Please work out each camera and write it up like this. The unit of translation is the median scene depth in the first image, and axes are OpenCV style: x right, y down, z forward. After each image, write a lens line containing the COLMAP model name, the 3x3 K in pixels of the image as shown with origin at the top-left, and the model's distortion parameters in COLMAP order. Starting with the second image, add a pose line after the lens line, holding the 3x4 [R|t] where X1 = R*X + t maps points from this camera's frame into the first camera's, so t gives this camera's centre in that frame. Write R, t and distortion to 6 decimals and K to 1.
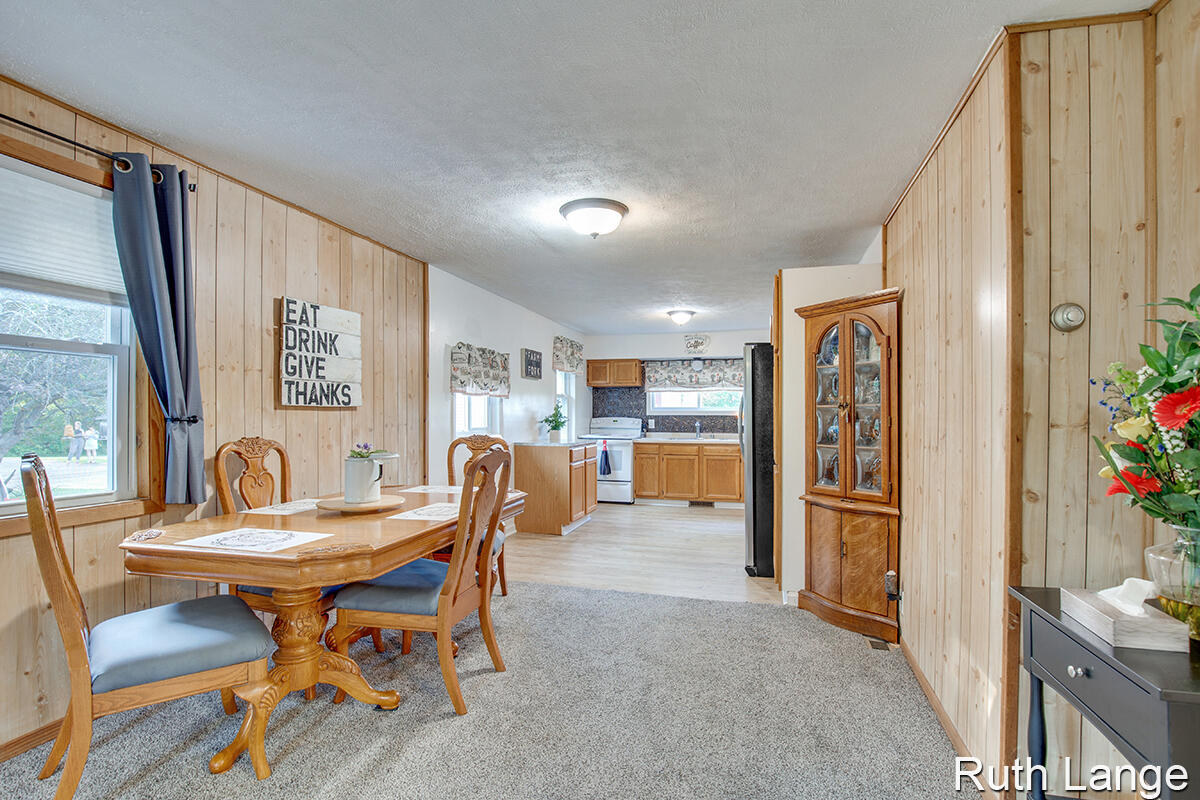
lens RADIAL K [[559.0, 0, 604.1], [0, 559.0, 411.5], [0, 0, 1]] dist [-0.024802, -0.000186]
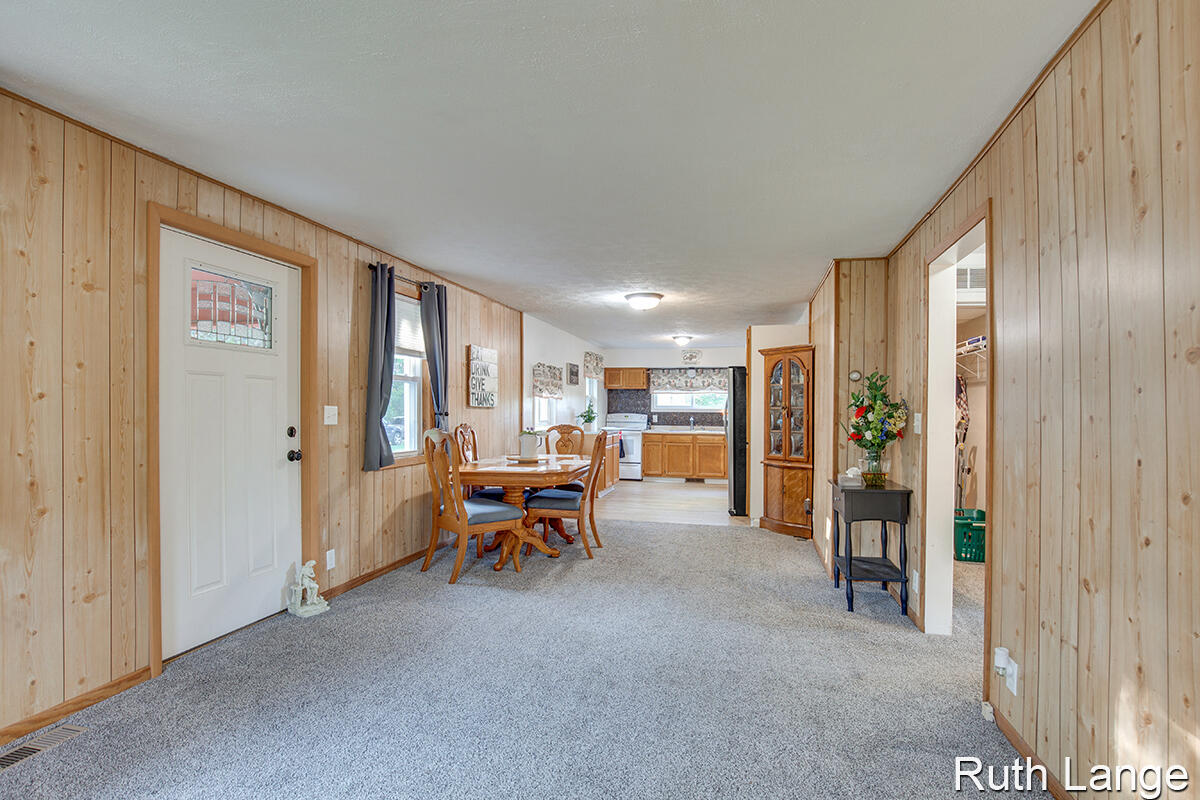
lens RADIAL K [[584.5, 0, 603.9], [0, 584.5, 403.8], [0, 0, 1]] dist [-0.002250, -0.000073]
pose [[0.999284, 0.005486, 0.037448, -0.159825], [-0.005295, 0.999973, -0.005182, -0.008225], [-0.037476, 0.004980, 0.999285, -0.630383]]
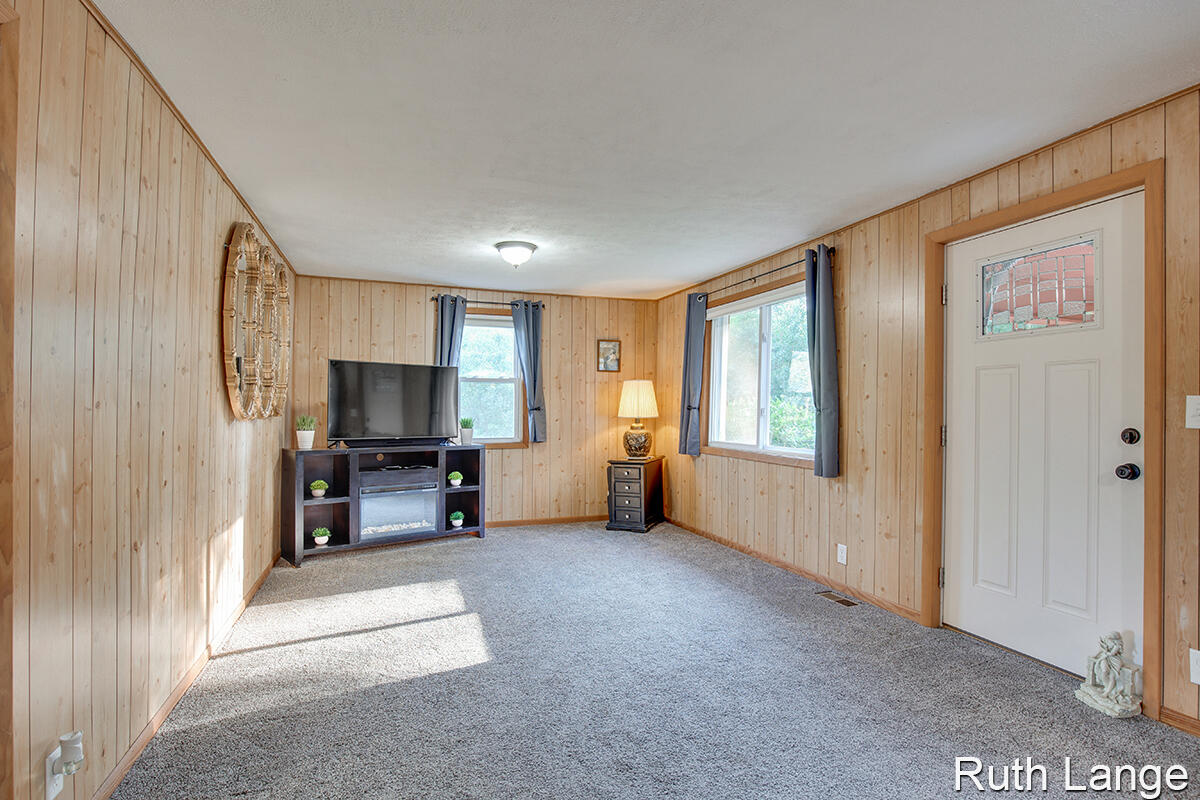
lens RADIAL K [[584.5, 0, 603.9], [0, 584.5, 403.8], [0, 0, 1]] dist [-0.002250, -0.000073]
pose [[-0.809425, -0.005630, -0.587196, 0.163573], [0.002191, 0.999918, -0.012607, 0.004644], [0.587219, -0.011491, -0.809347, 0.372013]]
